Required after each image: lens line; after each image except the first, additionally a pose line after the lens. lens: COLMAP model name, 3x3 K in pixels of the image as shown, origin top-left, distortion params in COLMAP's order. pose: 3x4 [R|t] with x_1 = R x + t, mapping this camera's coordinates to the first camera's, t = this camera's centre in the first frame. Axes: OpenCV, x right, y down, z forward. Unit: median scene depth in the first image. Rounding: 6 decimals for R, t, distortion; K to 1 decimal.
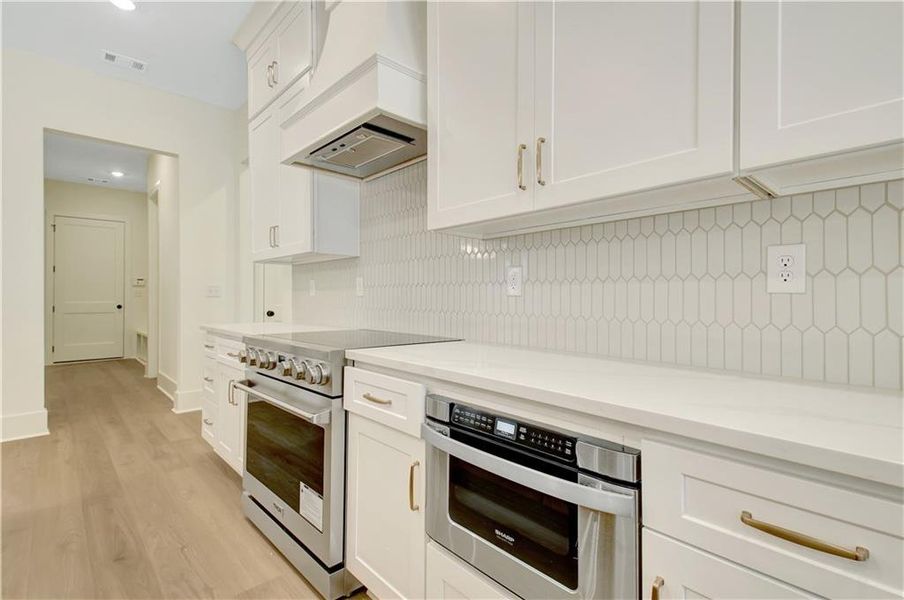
lens RADIAL K [[436.5, 0, 452.0], [0, 436.5, 300.0], [0, 0, 1]] dist [0.076984, -0.033861]
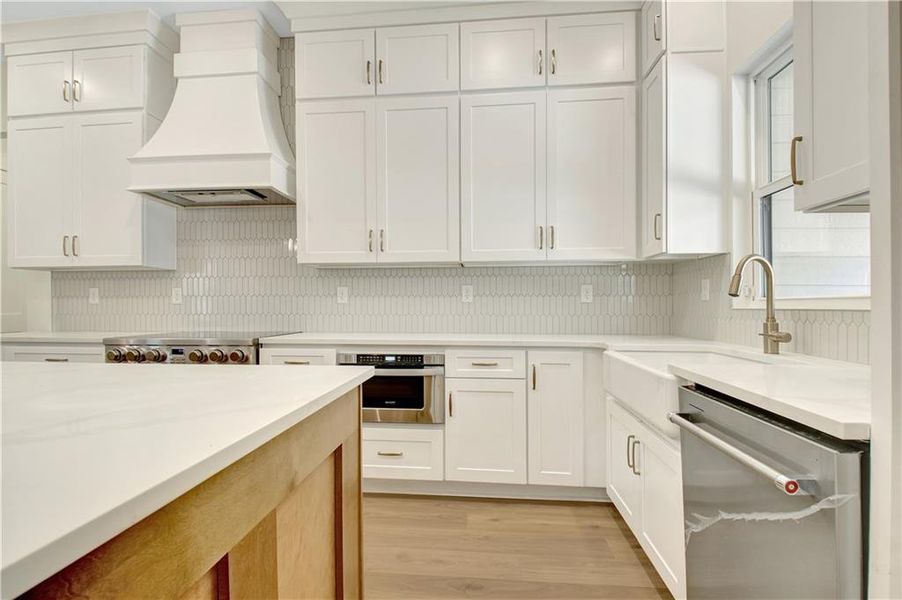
lens RADIAL K [[435.5, 0, 451.0], [0, 435.5, 300.0], [0, 0, 1]] dist [0.076984, -0.033861]
pose [[0.747756, 0.001185, 0.663973, -0.821443], [0.007129, 0.999926, -0.009812, -0.003689], [-0.663935, 0.012071, 0.747693, -0.686996]]
